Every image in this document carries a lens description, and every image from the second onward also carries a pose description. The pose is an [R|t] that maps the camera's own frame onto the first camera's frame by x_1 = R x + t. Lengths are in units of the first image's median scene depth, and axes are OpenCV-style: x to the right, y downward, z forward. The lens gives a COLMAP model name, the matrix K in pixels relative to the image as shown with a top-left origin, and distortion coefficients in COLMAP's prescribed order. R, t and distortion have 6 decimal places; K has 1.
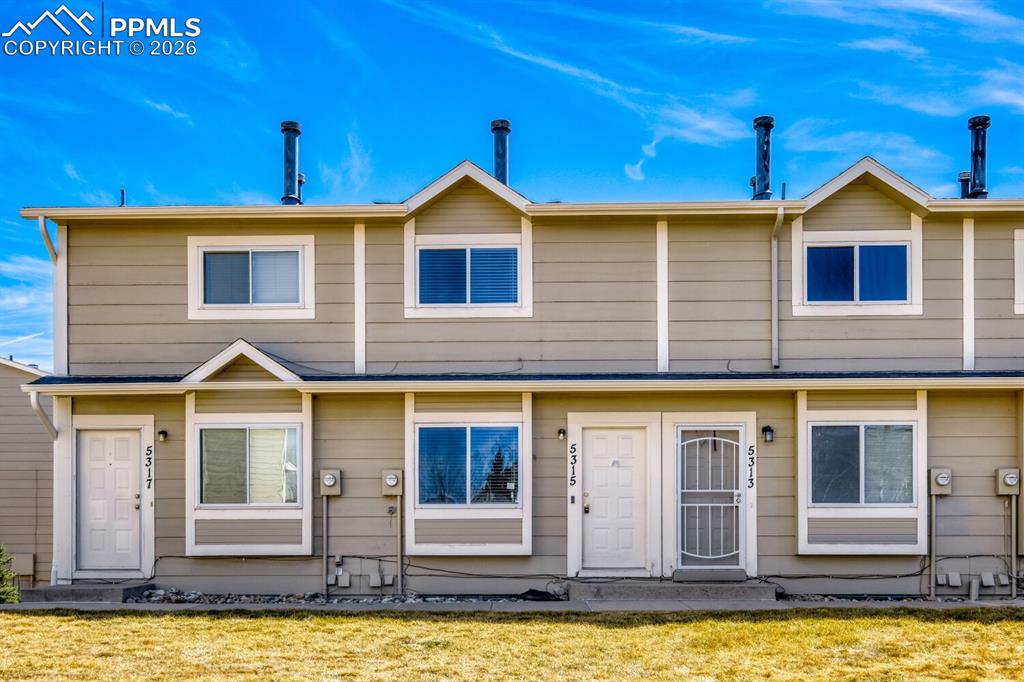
lens RADIAL K [[1058.1, 0, 512.0], [0, 1058.1, 345.4], [0, 0, 1]] dist [0.023879, 0.000000]
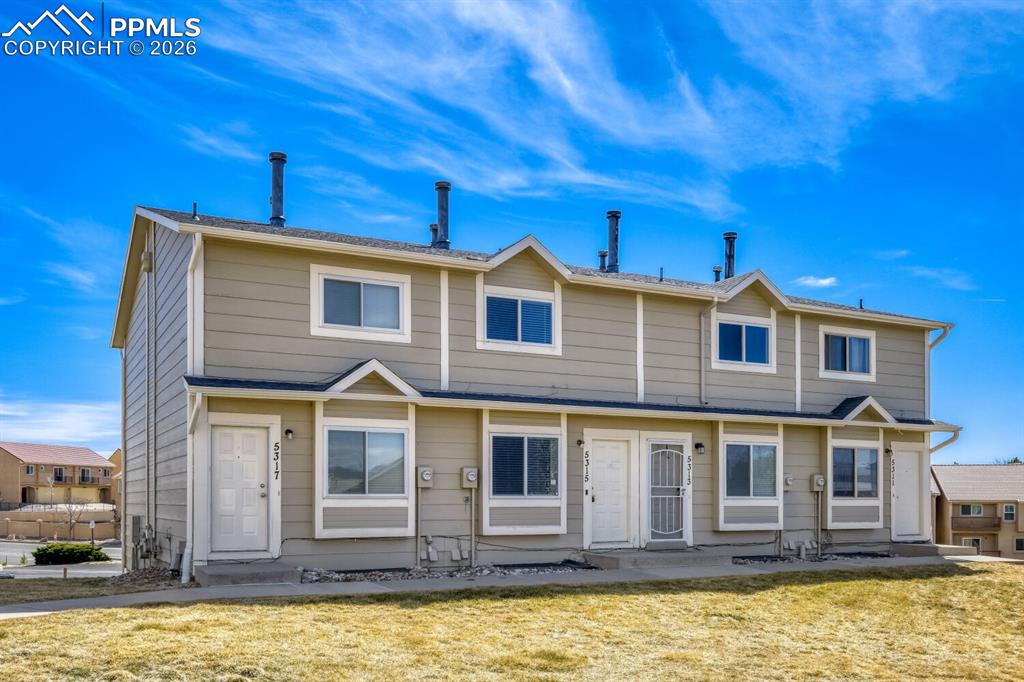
lens RADIAL K [[906.1, 0, 512.3], [0, 906.1, 335.7], [0, 0, 1]] dist [0.009005, -0.000057]
pose [[0.879701, 0.088866, 0.467150, -0.587361], [-0.077099, 0.996039, -0.044291, 0.003466], [-0.469236, 0.002946, 0.883068, 0.012378]]
